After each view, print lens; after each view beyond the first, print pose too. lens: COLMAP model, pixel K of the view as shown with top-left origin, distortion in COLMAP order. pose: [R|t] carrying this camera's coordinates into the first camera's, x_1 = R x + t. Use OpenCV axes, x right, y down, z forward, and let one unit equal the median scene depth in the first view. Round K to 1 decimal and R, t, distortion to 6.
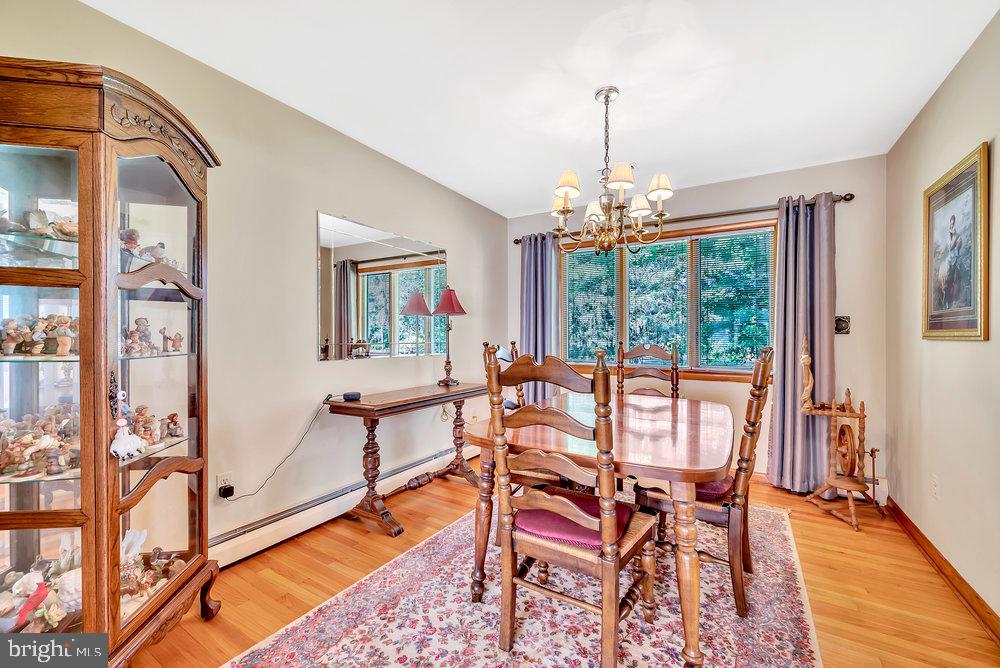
lens RADIAL K [[396.6, 0, 494.4], [0, 396.6, 333.2], [0, 0, 1]] dist [-0.001639, 0.000001]
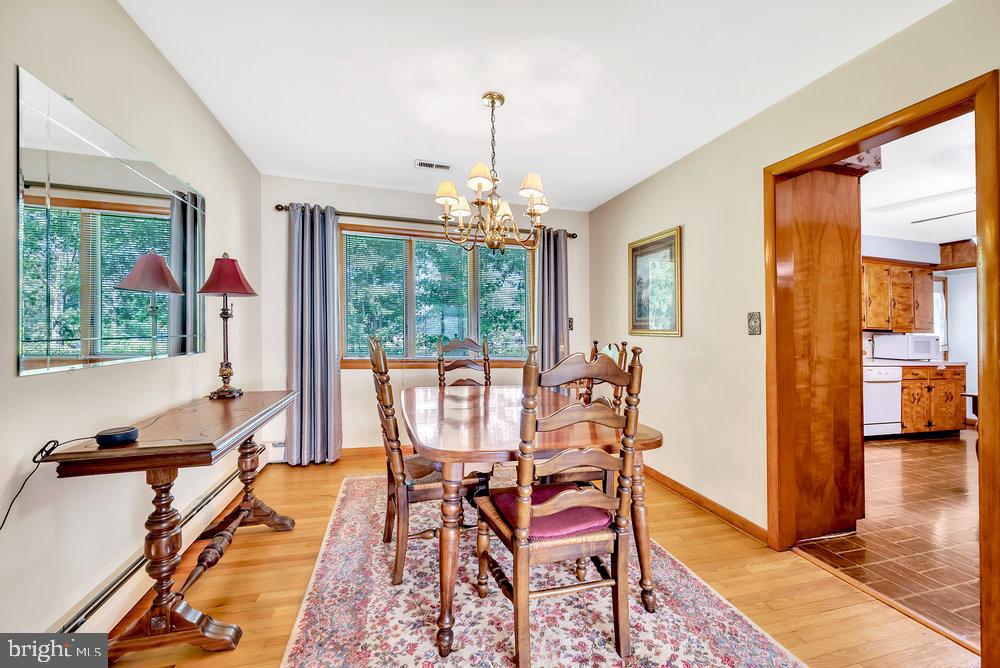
lens RADIAL K [[396.6, 0, 501.0], [0, 396.6, 319.8], [0, 0, 1]] dist [-0.001639, 0.000001]
pose [[0.680124, 0.029717, 0.732494, -0.403425], [-0.022761, 0.999552, -0.019418, -0.001871], [-0.732743, -0.003465, 0.680496, 0.246093]]
